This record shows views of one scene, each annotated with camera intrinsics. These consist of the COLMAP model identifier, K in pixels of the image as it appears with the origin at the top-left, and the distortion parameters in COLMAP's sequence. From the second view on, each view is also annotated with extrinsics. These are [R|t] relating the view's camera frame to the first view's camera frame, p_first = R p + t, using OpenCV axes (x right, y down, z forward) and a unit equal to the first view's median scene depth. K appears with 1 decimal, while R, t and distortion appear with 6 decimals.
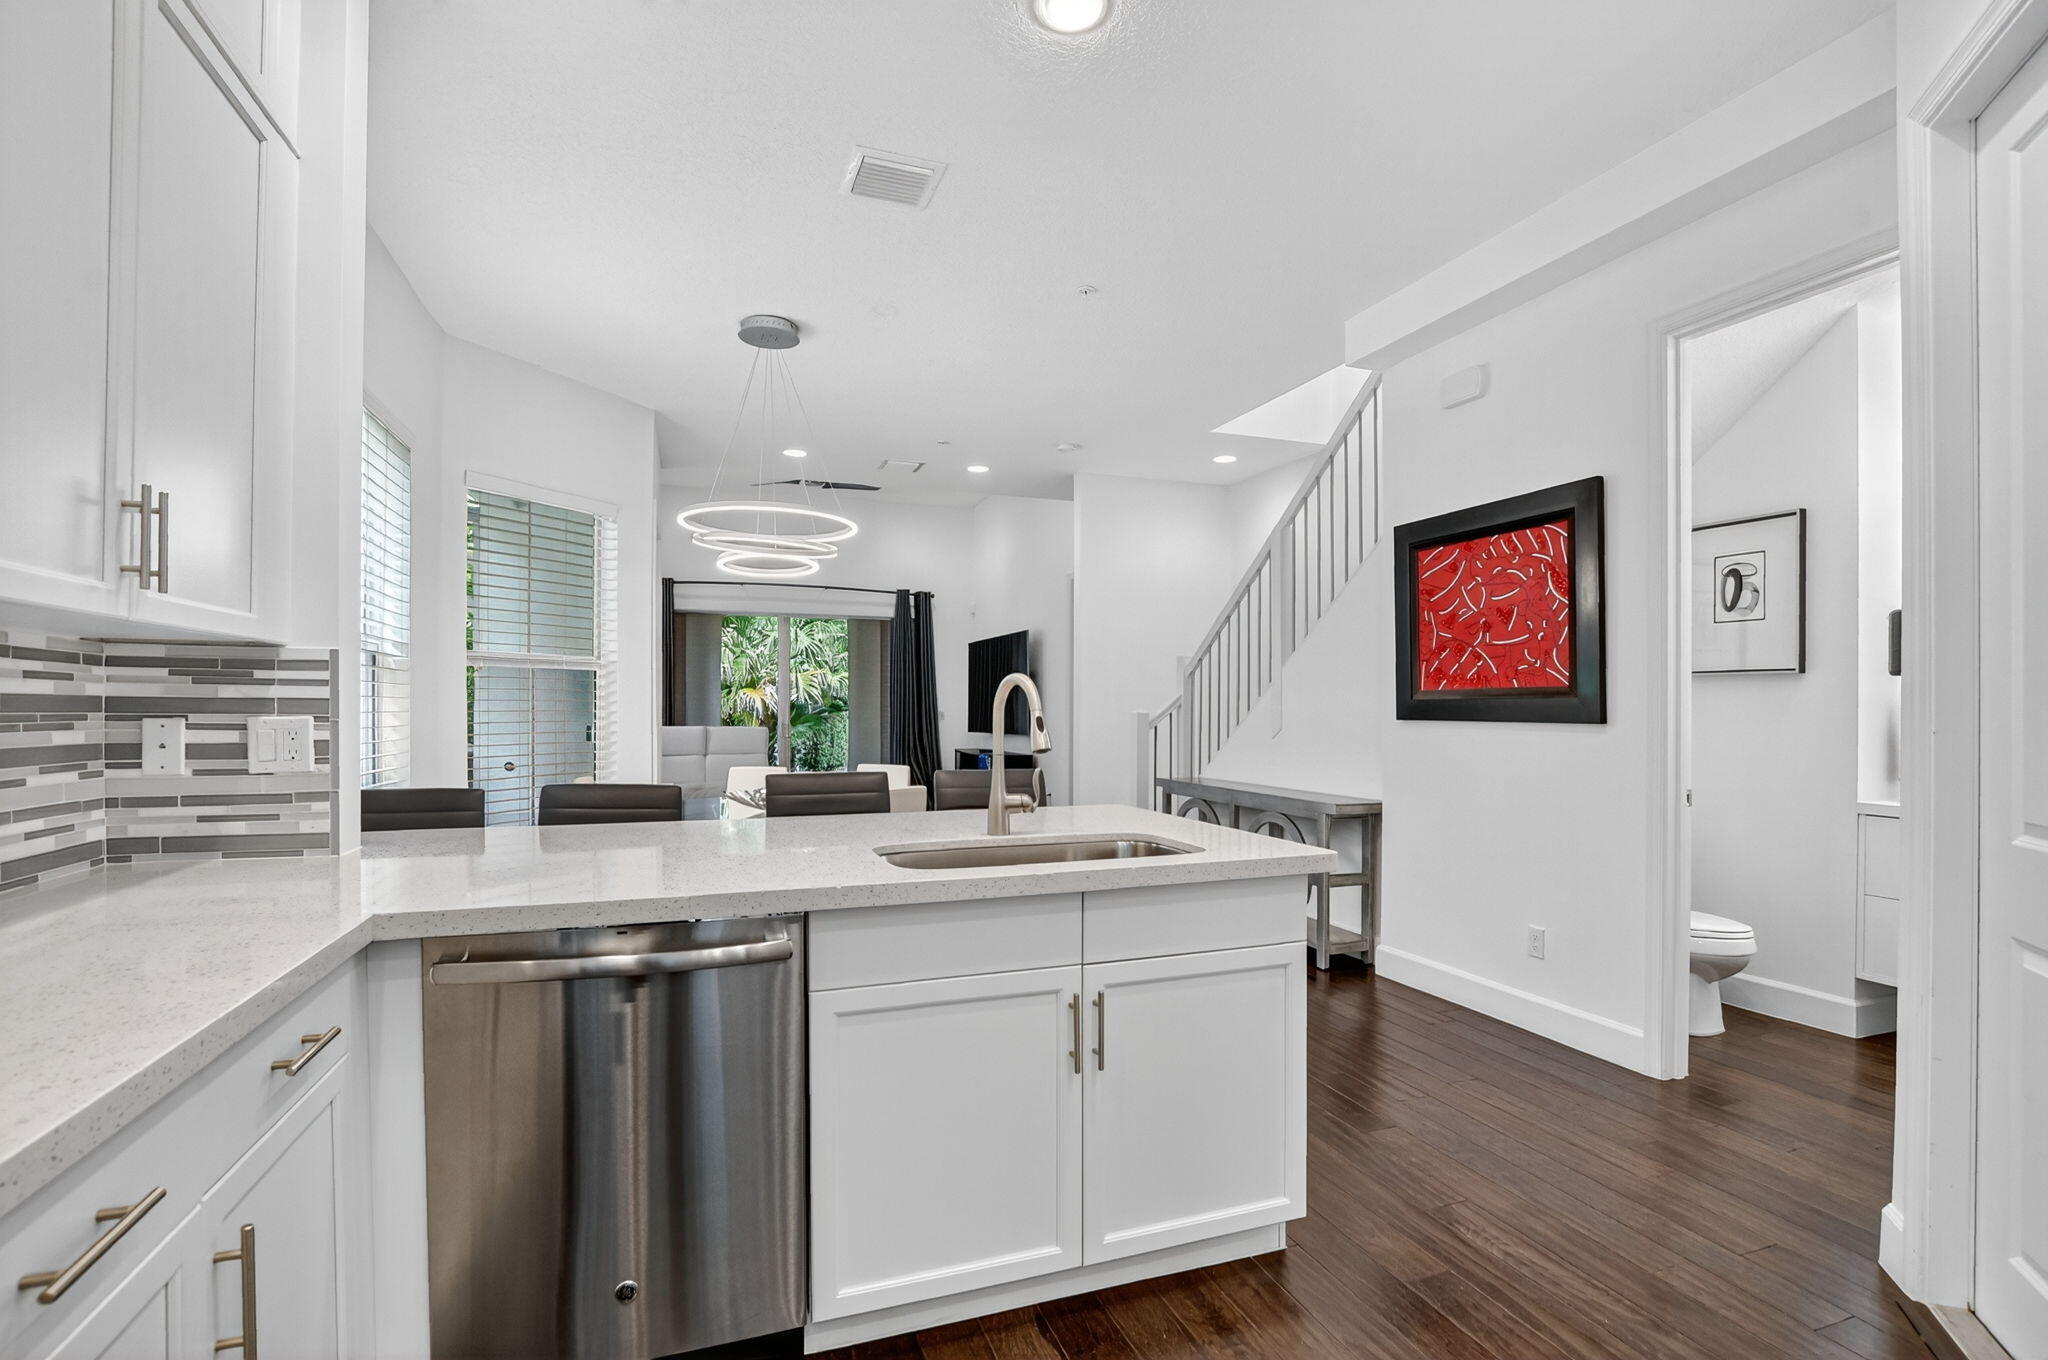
lens RADIAL K [[957.3, 0, 1025.7], [0, 957.3, 705.0], [0, 0, 1]] dist [-0.031759, 0.000550]
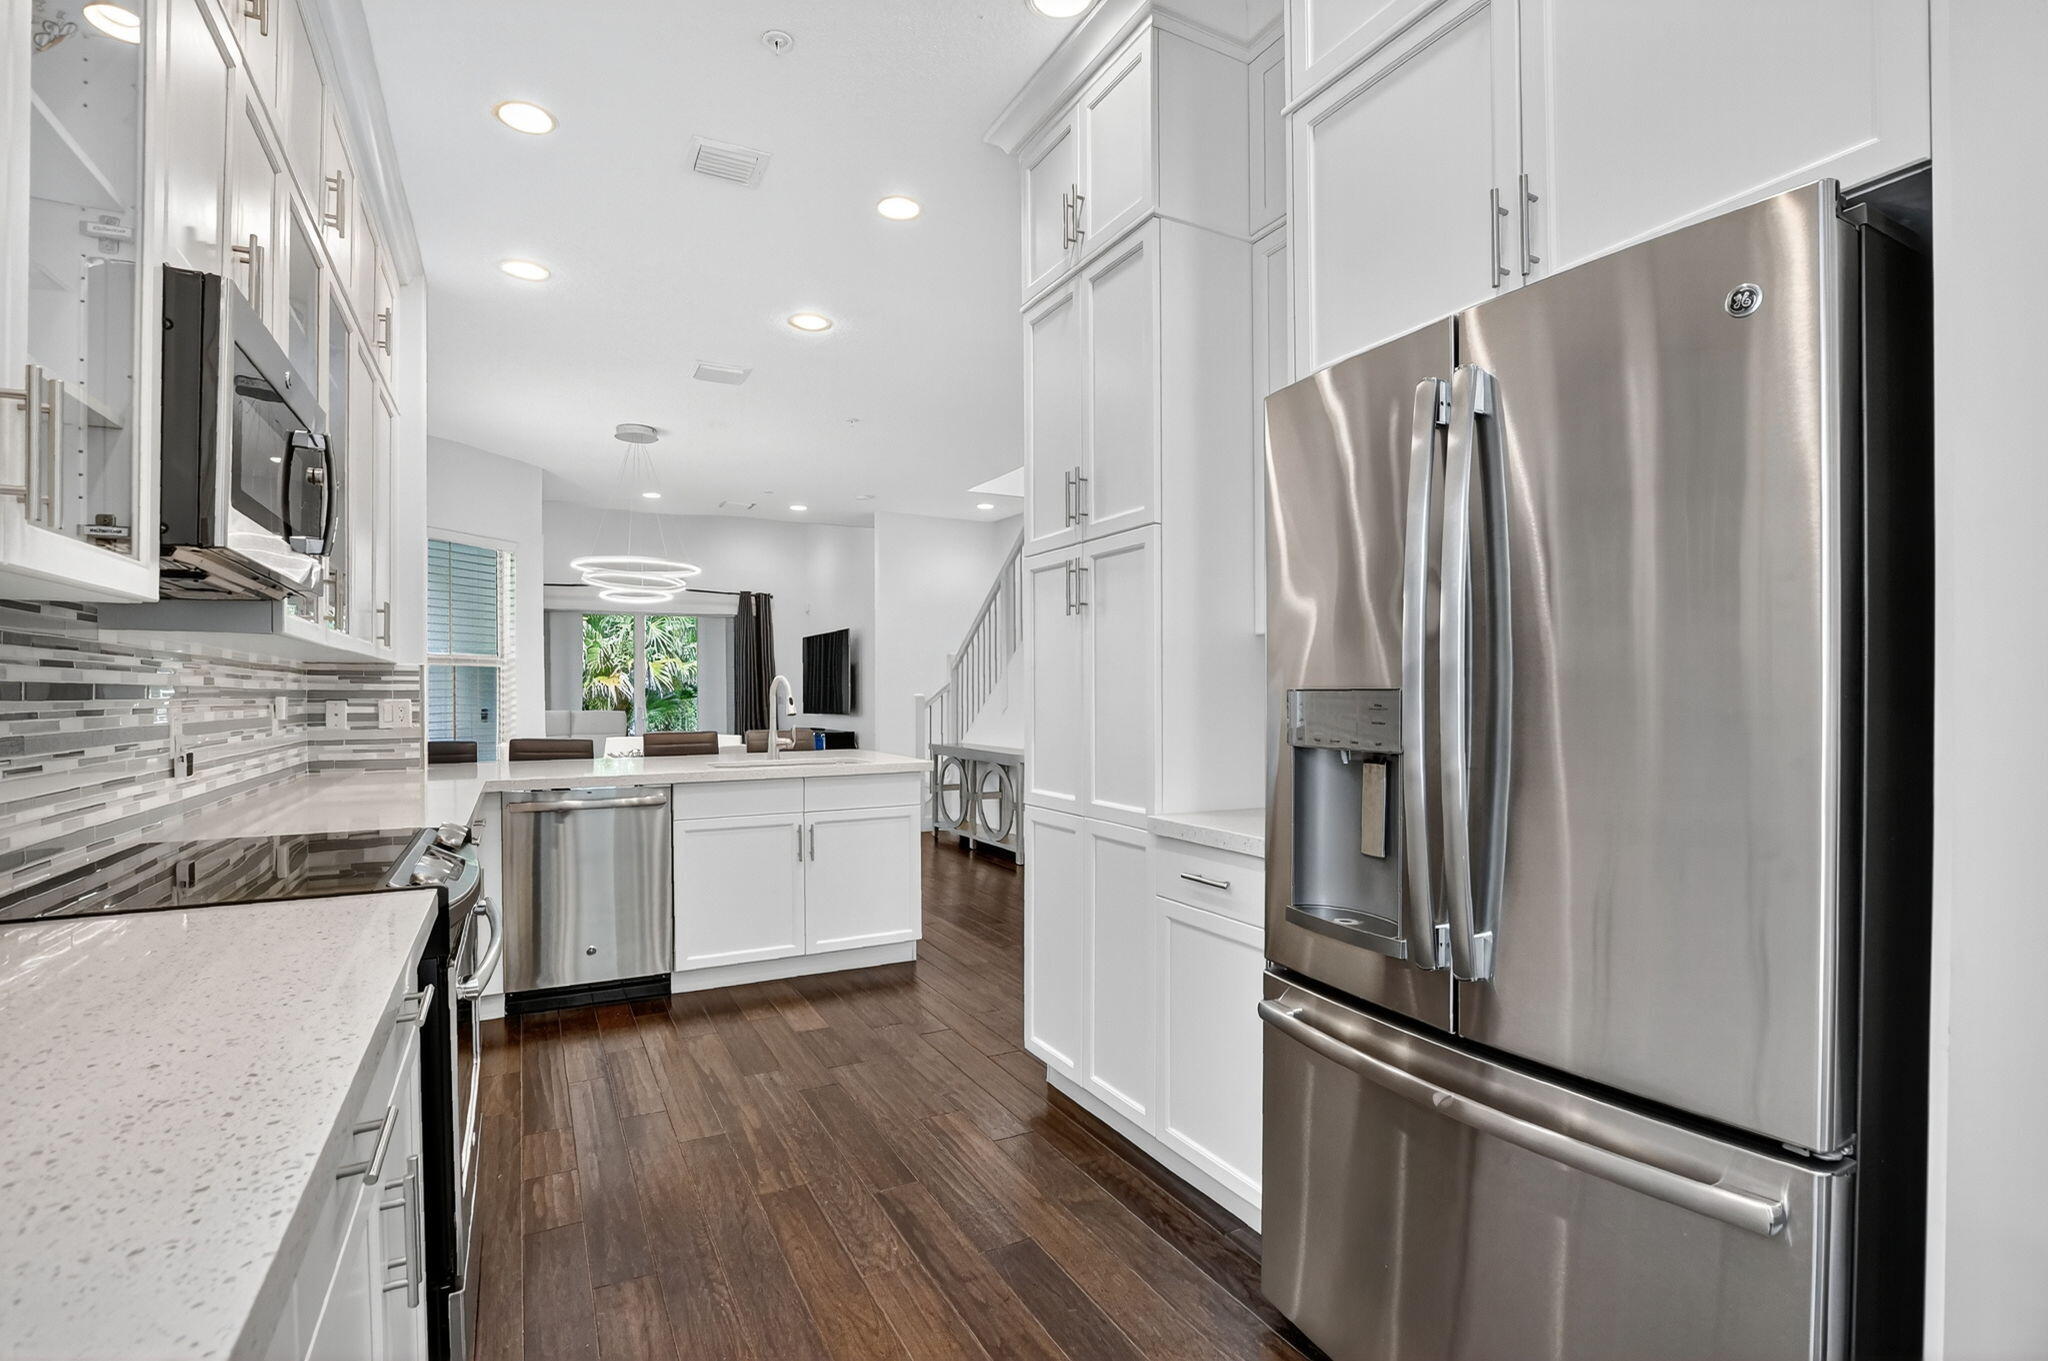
lens RADIAL K [[930.1, 0, 1019.6], [0, 930.1, 700.1], [0, 0, 1]] dist [-0.045125, -0.000029]
pose [[0.988763, -0.005467, 0.149393, 0.070957], [0.003831, 0.999930, 0.011238, -0.001058], [-0.149444, -0.010539, 0.988714, -0.349676]]
